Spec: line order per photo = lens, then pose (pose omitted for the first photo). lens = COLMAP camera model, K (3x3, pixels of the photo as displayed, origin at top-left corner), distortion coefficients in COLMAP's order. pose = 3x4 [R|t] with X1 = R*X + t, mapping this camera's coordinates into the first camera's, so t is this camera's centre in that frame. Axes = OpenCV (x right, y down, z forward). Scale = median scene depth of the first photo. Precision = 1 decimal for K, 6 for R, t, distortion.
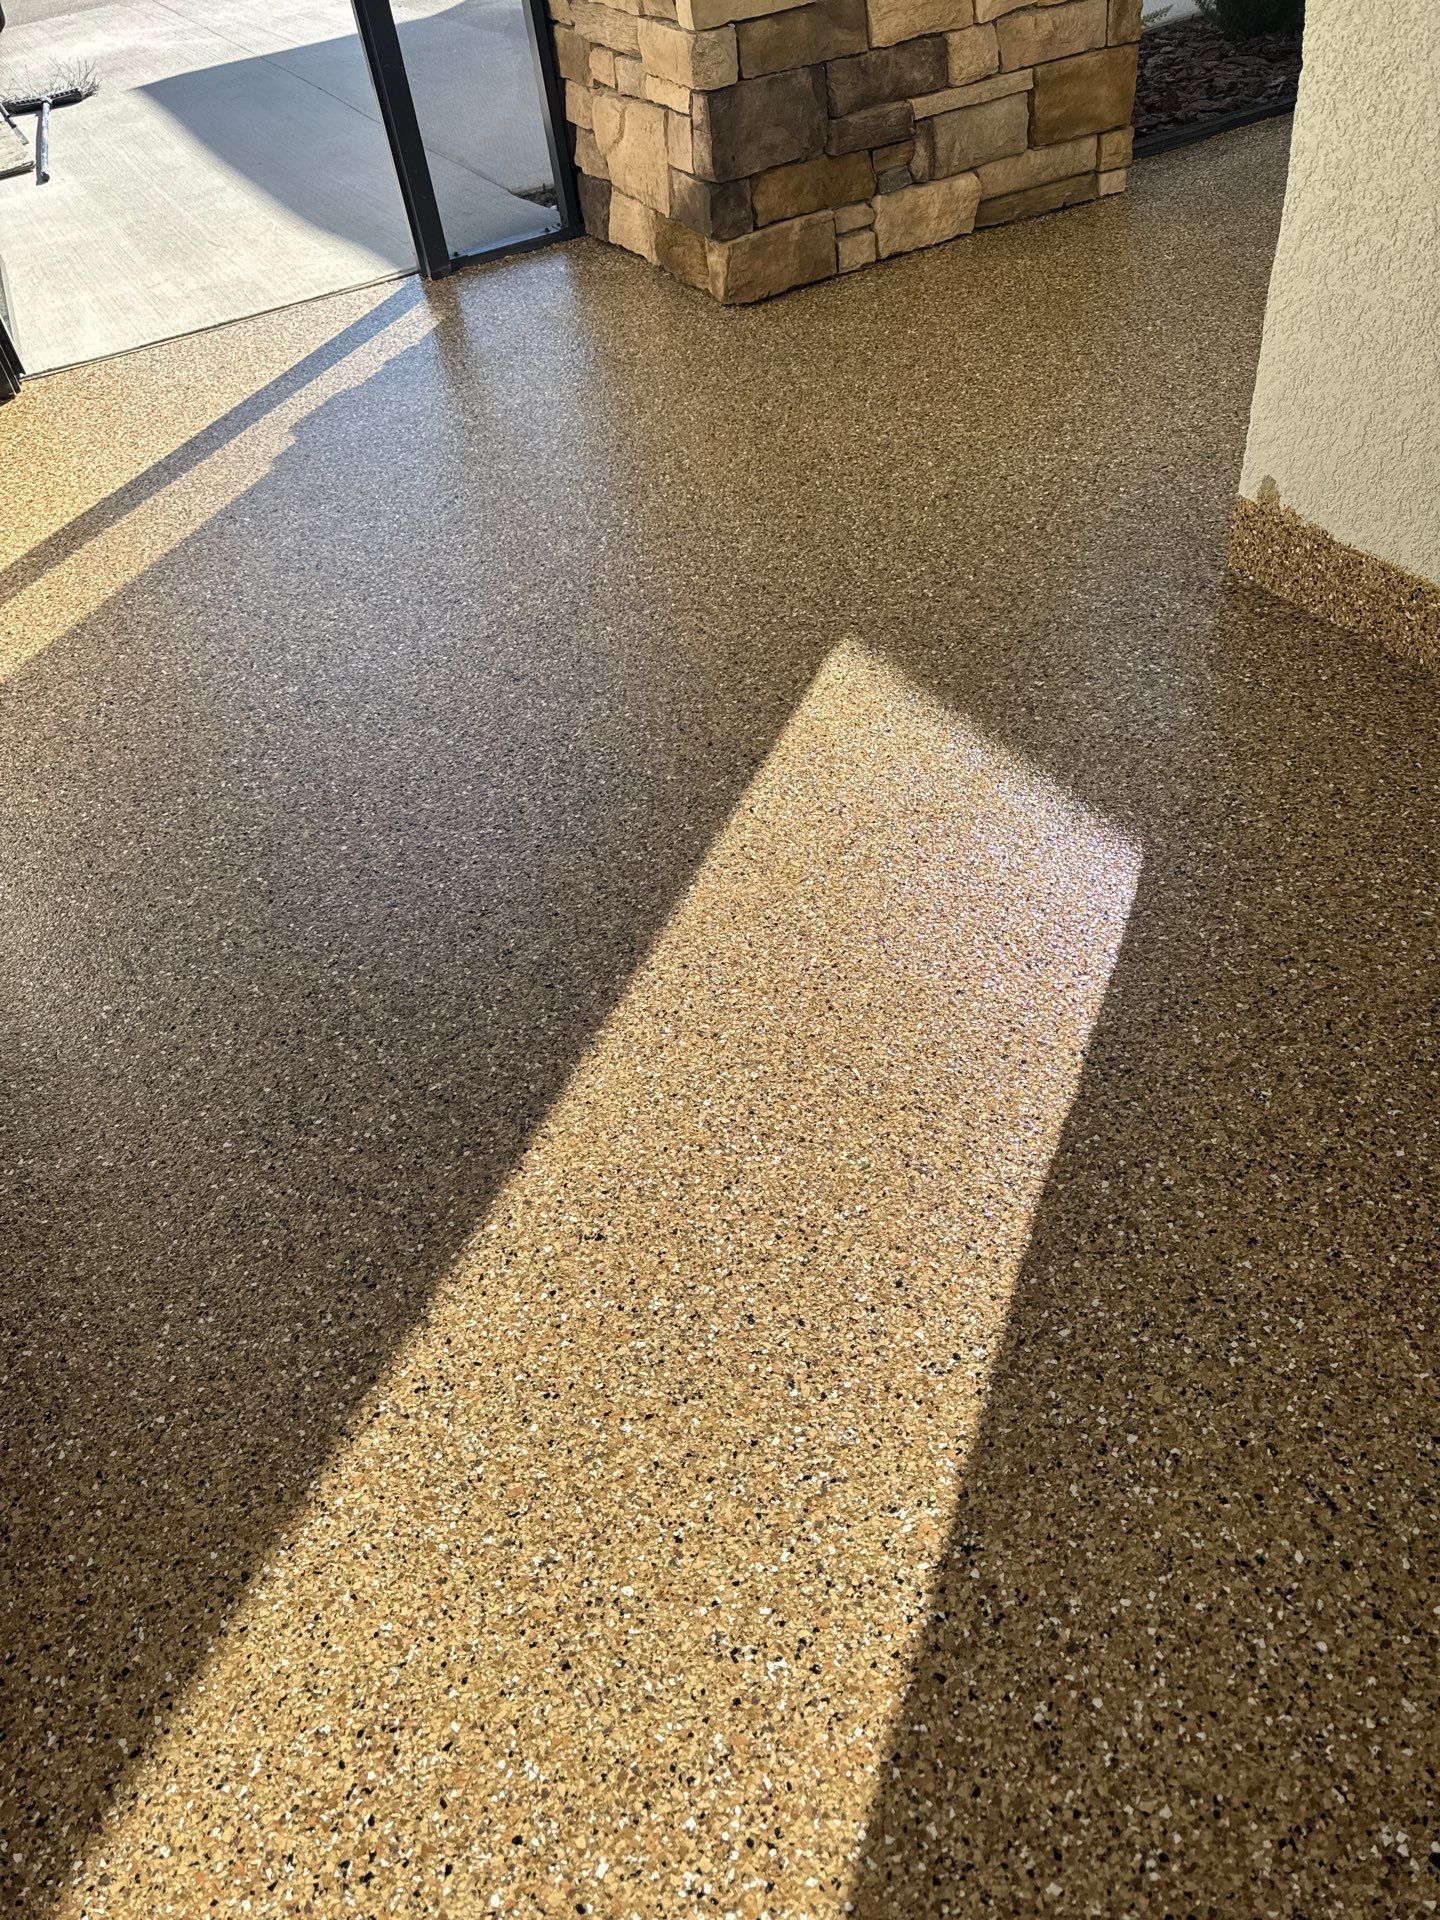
lens RADIAL K [[1406.6, 0, 681.0], [0, 1406.6, 960.1], [0, 0, 1]] dist [0.073876, -0.070966]
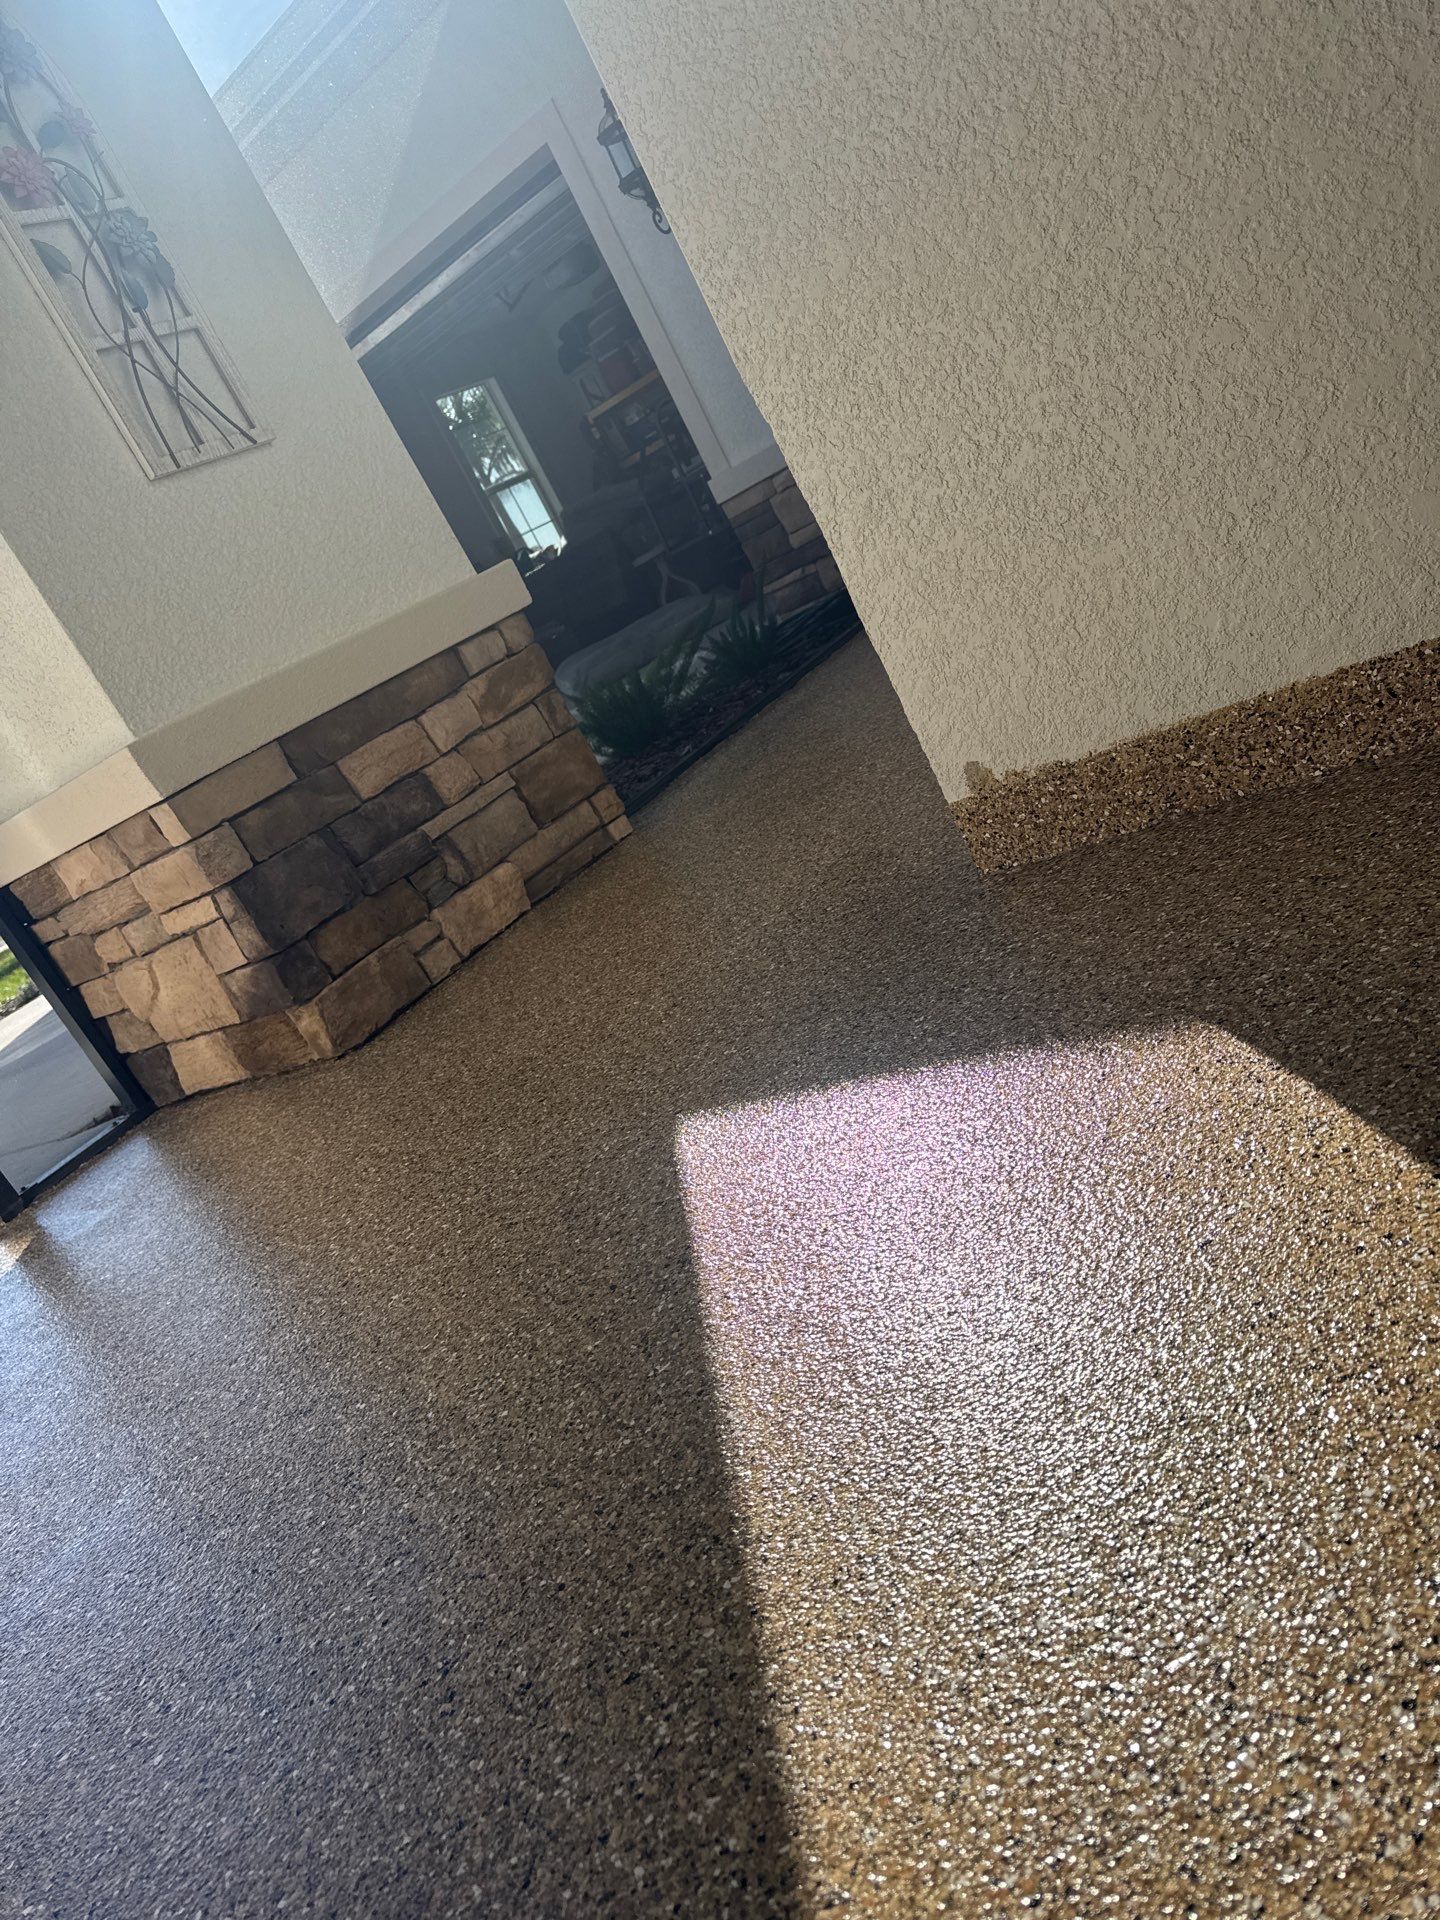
lens RADIAL K [[1373.6, 0, 714.8], [0, 1373.6, 958.7], [0, 0, 1]] dist [0.186166, -0.407511]
pose [[0.825460, -0.422367, 0.374462, -0.079704], [0.560439, 0.692313, -0.454545, 0.047429], [-0.067260, 0.585071, 0.808188, 0.214203]]
